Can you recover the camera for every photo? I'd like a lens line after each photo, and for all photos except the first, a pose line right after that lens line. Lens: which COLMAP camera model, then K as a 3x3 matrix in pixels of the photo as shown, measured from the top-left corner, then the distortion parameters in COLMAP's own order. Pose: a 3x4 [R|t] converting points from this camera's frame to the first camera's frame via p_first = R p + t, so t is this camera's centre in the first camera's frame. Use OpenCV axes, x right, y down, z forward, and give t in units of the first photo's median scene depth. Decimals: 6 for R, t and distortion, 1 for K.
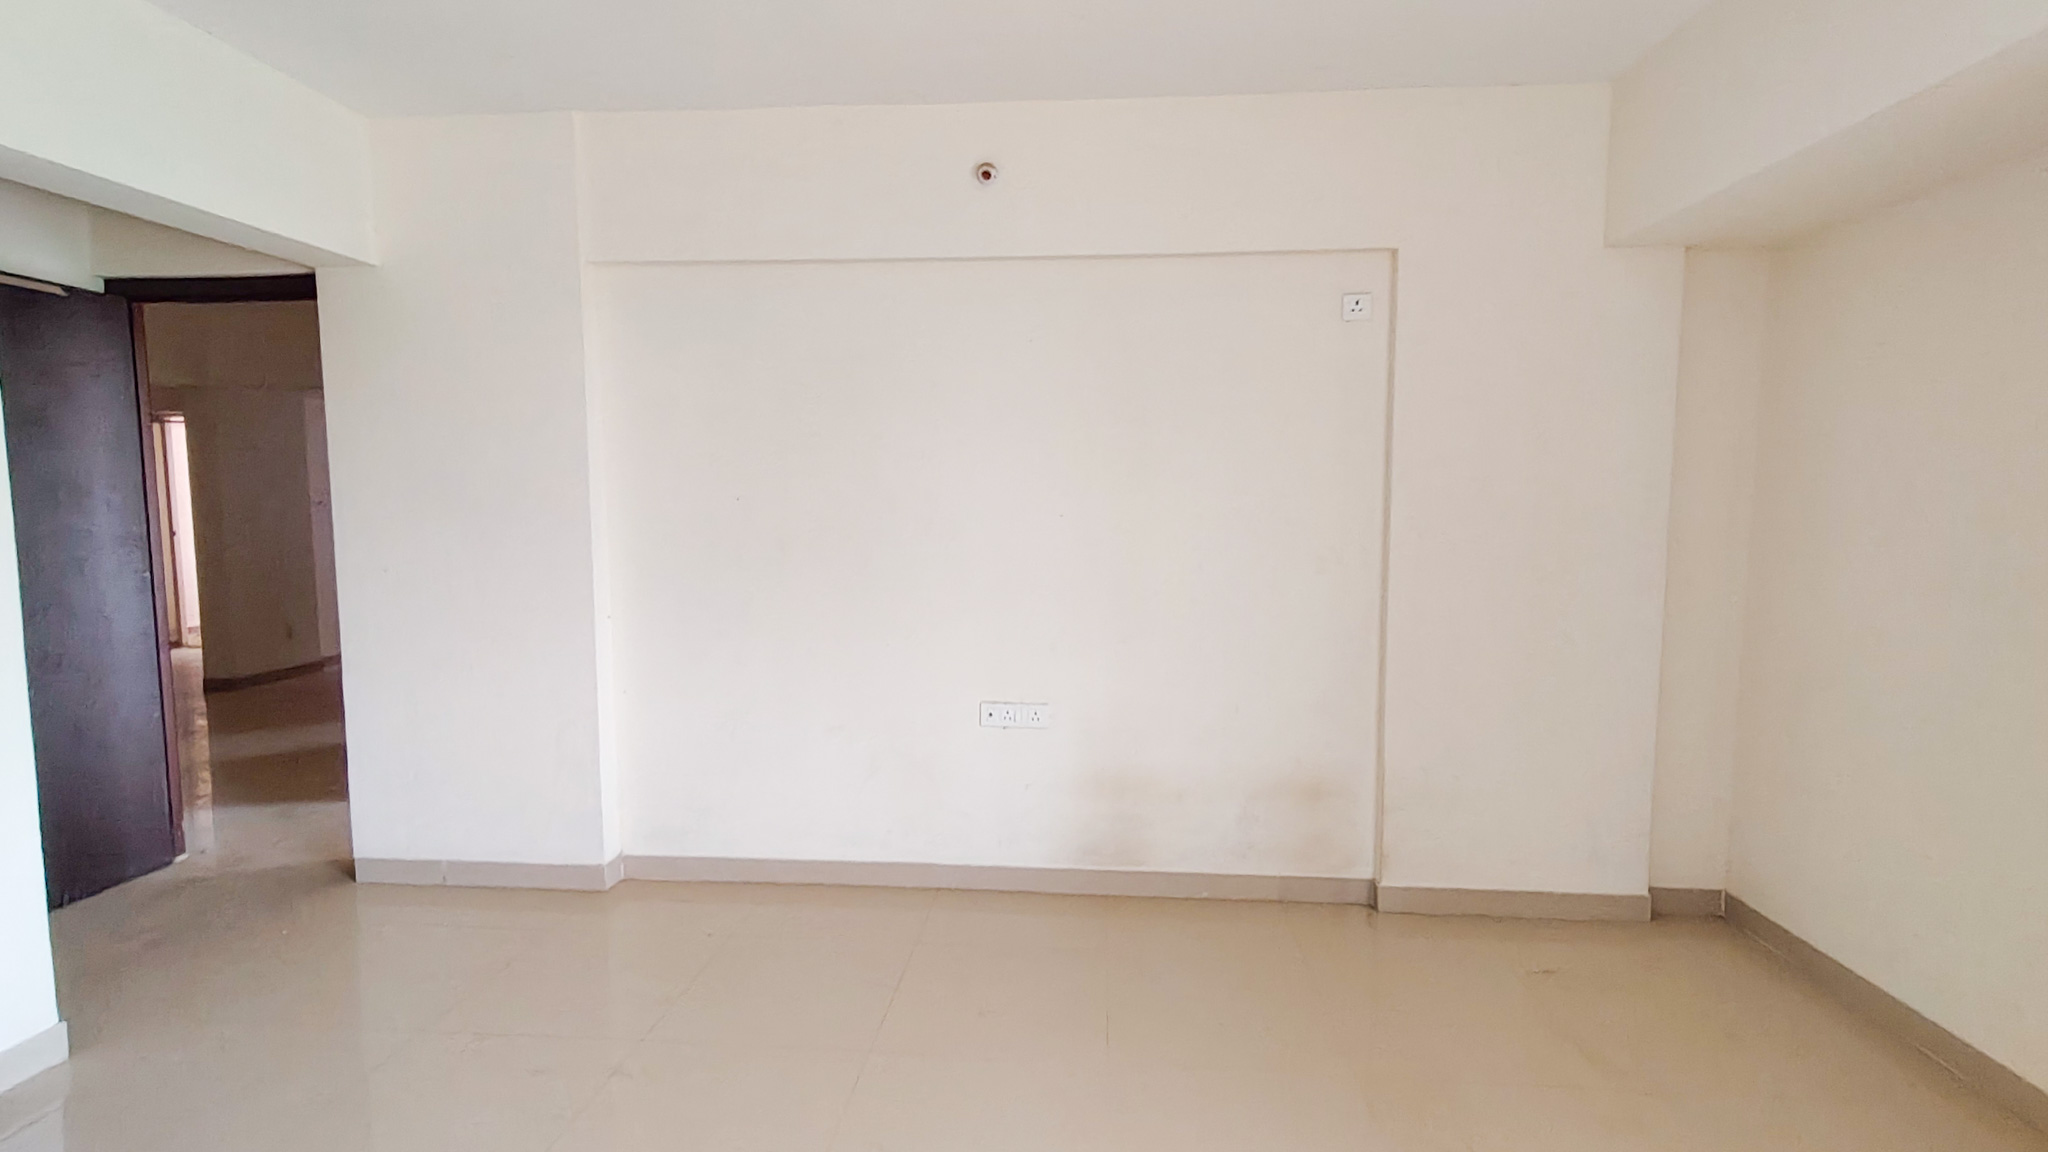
lens RADIAL K [[961.8, 0, 1019.3], [0, 961.8, 580.9], [0, 0, 1]] dist [0.007801, 0.000000]
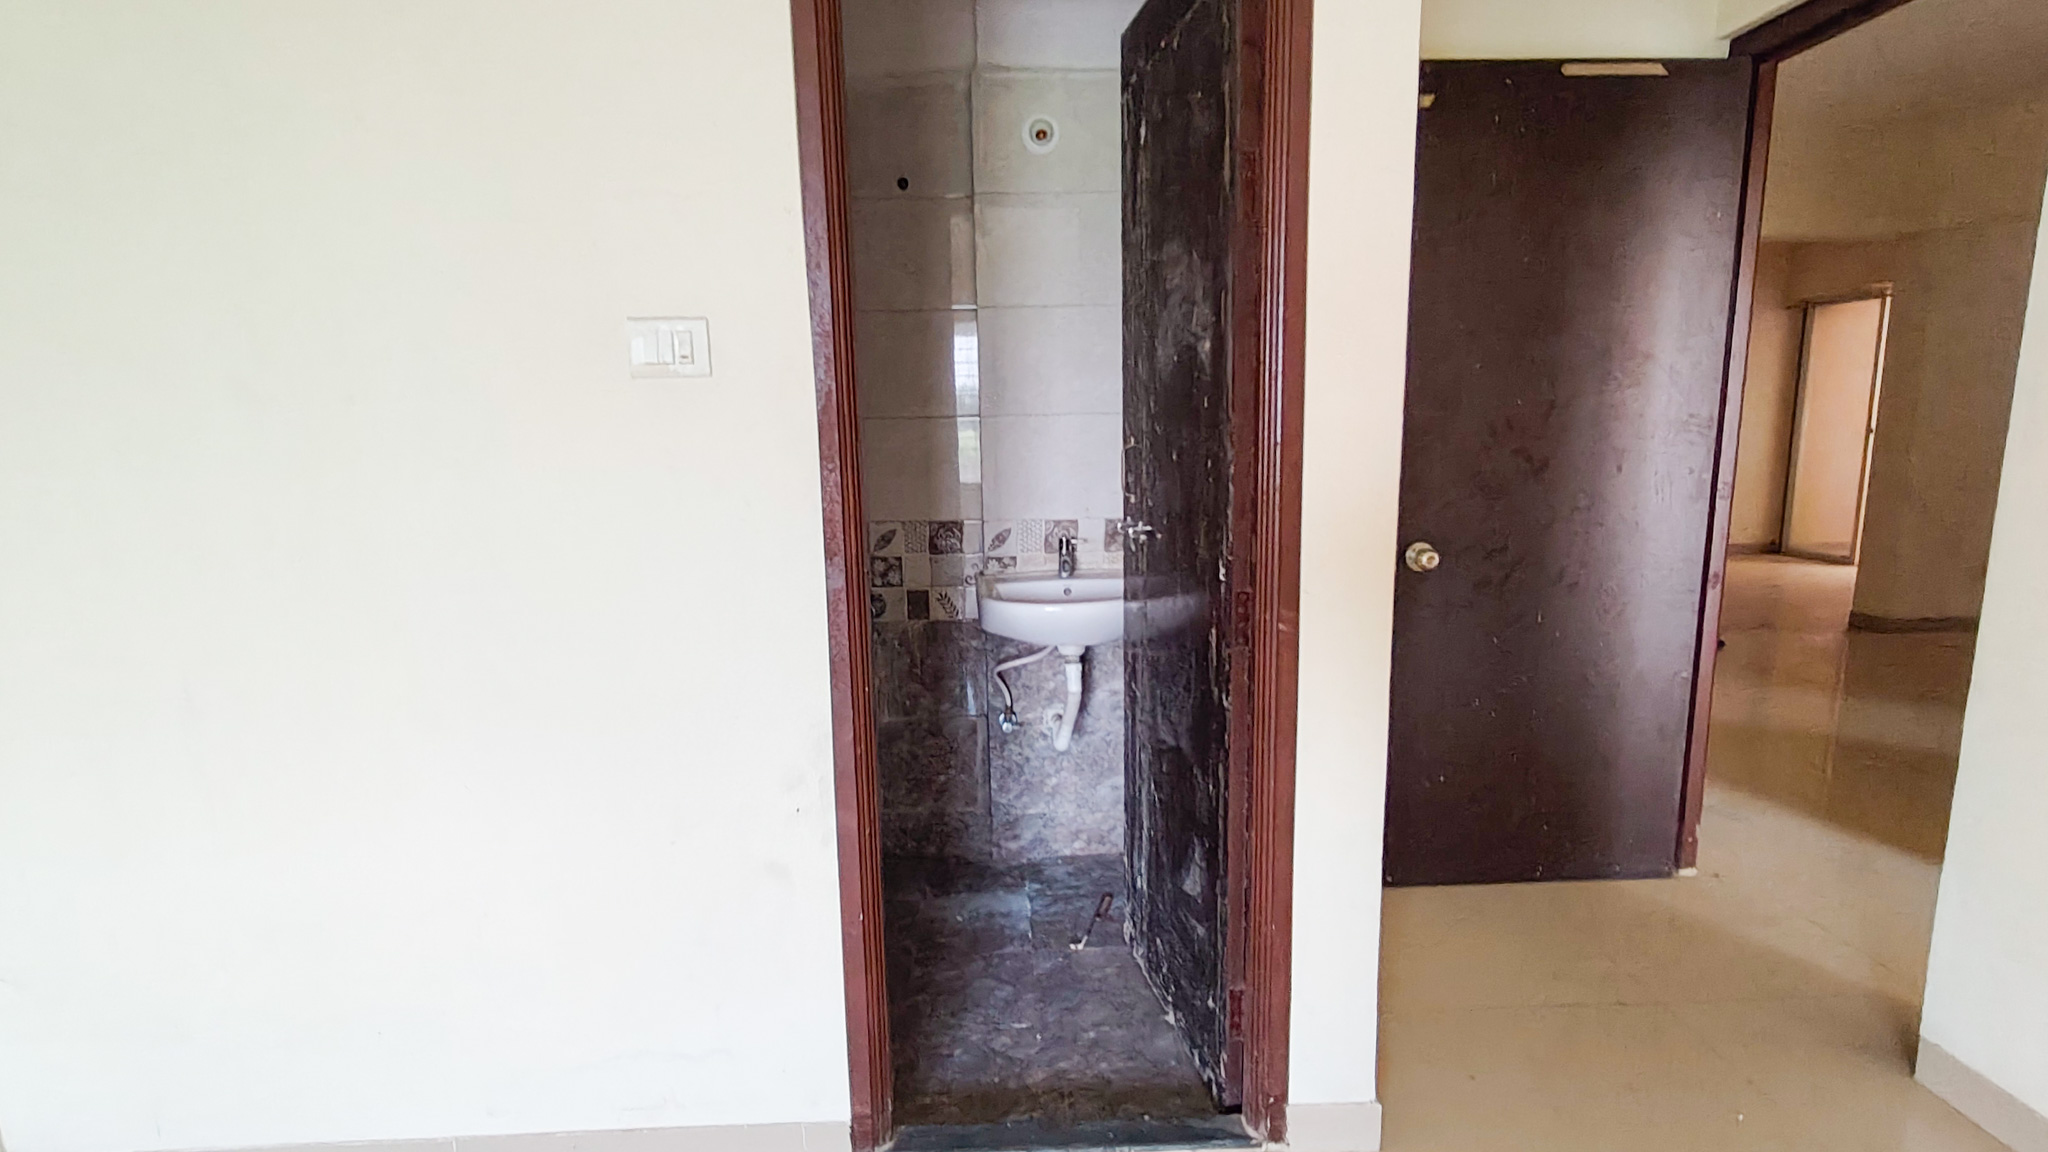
lens RADIAL K [[985.6, 0, 1024.0], [0, 985.6, 576.0], [0, 0, 1]] dist [0.000620, 0.000181]
pose [[0.119834, 0.164362, -0.979094, -0.252534], [-0.069241, 0.985183, 0.156910, -0.012943], [0.990376, 0.048990, 0.129439, 0.422109]]
